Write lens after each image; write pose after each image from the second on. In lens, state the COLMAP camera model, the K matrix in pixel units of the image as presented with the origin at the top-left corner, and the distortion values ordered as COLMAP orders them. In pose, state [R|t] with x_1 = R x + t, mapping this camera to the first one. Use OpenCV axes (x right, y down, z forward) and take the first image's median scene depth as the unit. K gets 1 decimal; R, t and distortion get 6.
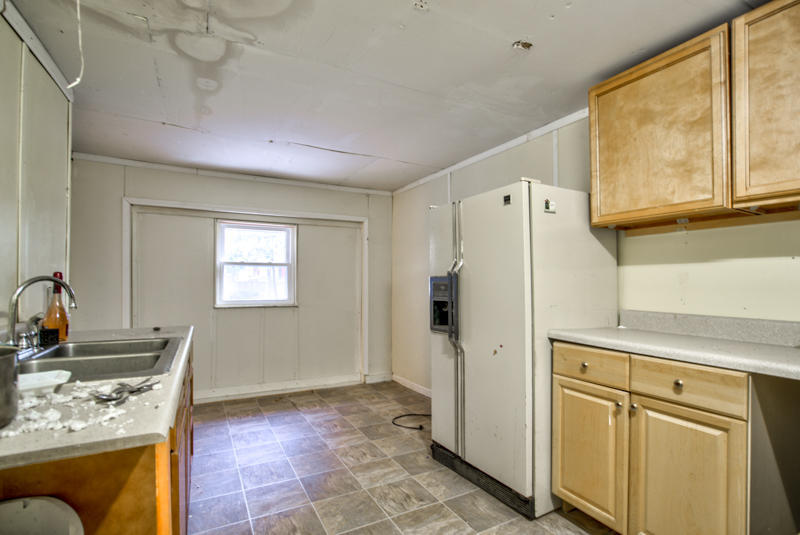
lens RADIAL K [[383.8, 0, 400.6], [0, 383.8, 281.4], [0, 0, 1]] dist [-0.021666, 0.000635]
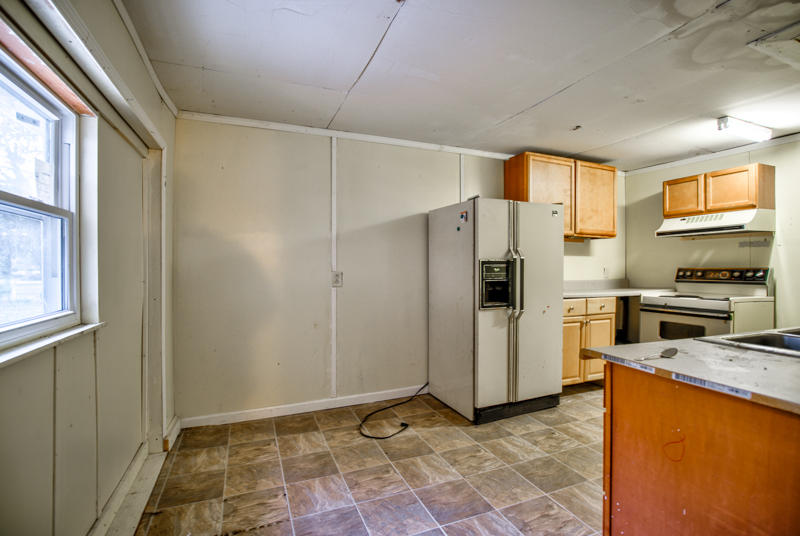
lens RADIAL K [[376.3, 0, 401.9], [0, 376.3, 270.4], [0, 0, 1]] dist [-0.058671, 0.021426]
pose [[0.110826, -0.013280, 0.993751, -1.183498], [-0.007165, 0.999874, 0.014161, 0.005979], [-0.993814, -0.008689, 0.110717, 1.309319]]
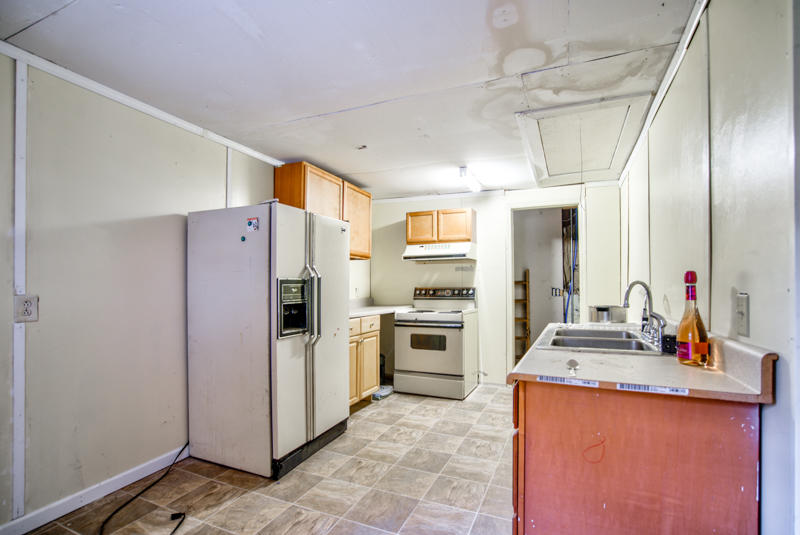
lens RADIAL K [[374.8, 0, 402.1], [0, 374.8, 286.3], [0, 0, 1]] dist [-0.073133, 0.035194]
pose [[-0.610735, -0.001225, 0.791834, -0.921723], [-0.005857, 0.999978, -0.002970, 0.009575], [-0.791814, -0.006451, -0.610729, 1.541570]]
